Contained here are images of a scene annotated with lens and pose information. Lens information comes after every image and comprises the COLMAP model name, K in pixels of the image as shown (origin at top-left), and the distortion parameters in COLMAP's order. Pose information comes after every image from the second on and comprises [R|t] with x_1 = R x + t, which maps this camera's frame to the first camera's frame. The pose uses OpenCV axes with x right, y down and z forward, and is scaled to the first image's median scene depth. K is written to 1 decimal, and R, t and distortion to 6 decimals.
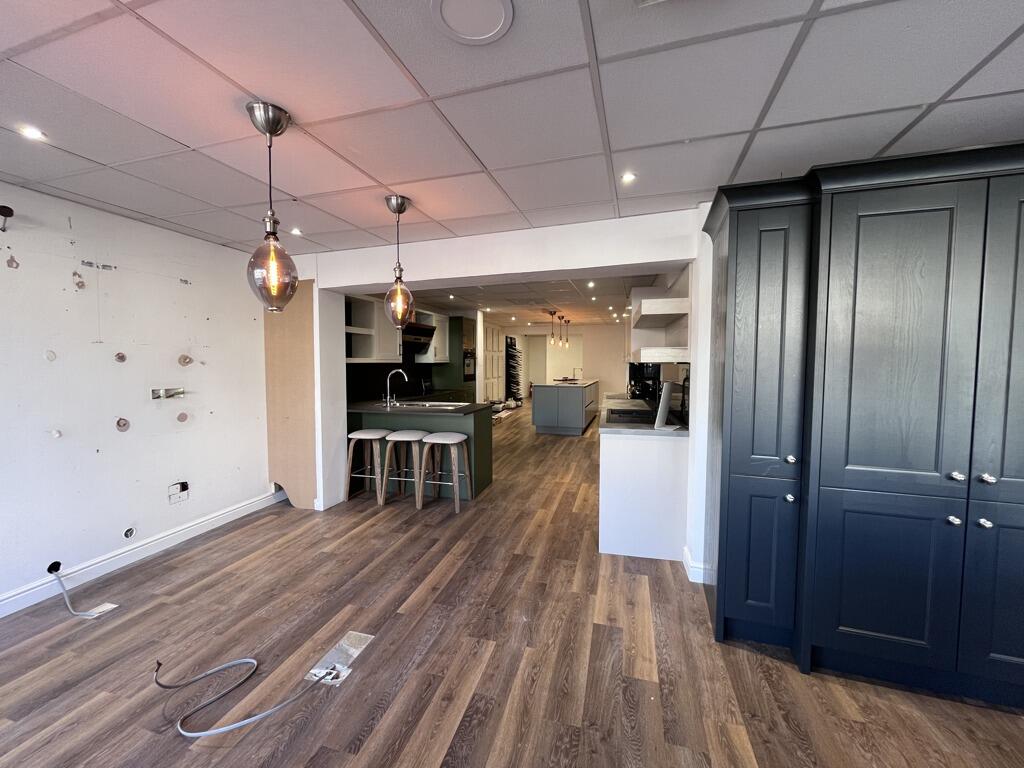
lens RADIAL K [[414.4, 0, 507.1], [0, 414.4, 384.1], [0, 0, 1]] dist [-0.001151, 0.000016]
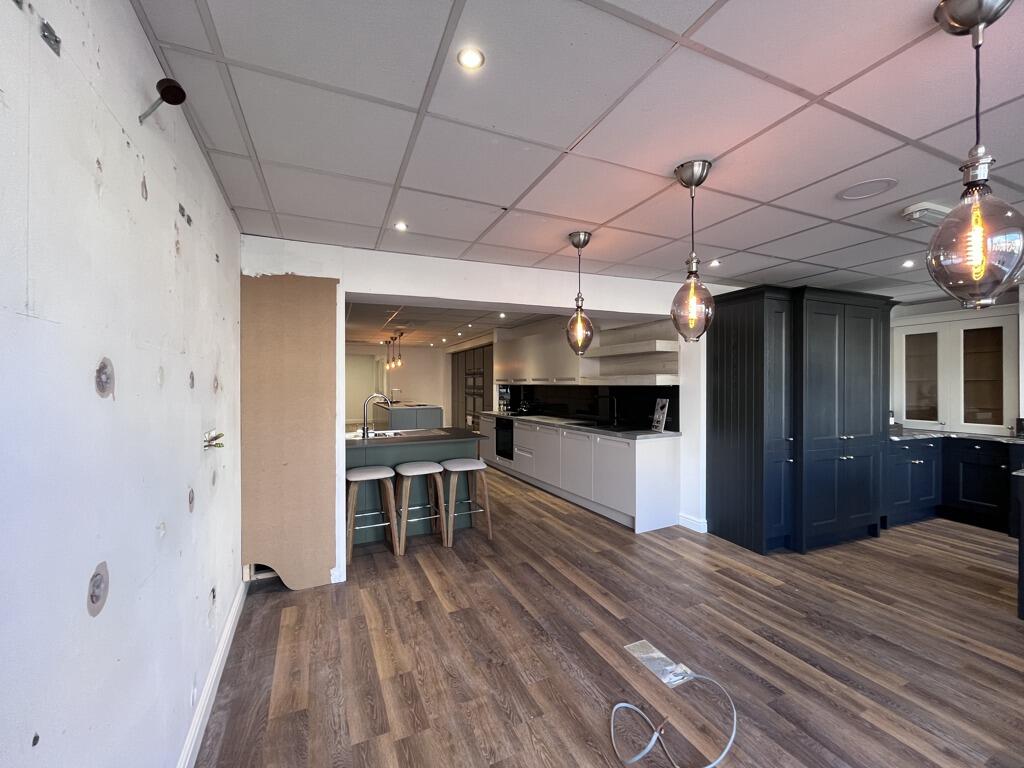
lens RADIAL K [[414.4, 0, 510.0], [0, 414.4, 382.5], [0, 0, 1]] dist [-0.001151, 0.000016]
pose [[0.753252, 0.001307, 0.657731, -1.003718], [0.035104, 0.998493, -0.042186, -0.020253], [-0.656795, 0.054866, 0.752070, 0.296864]]
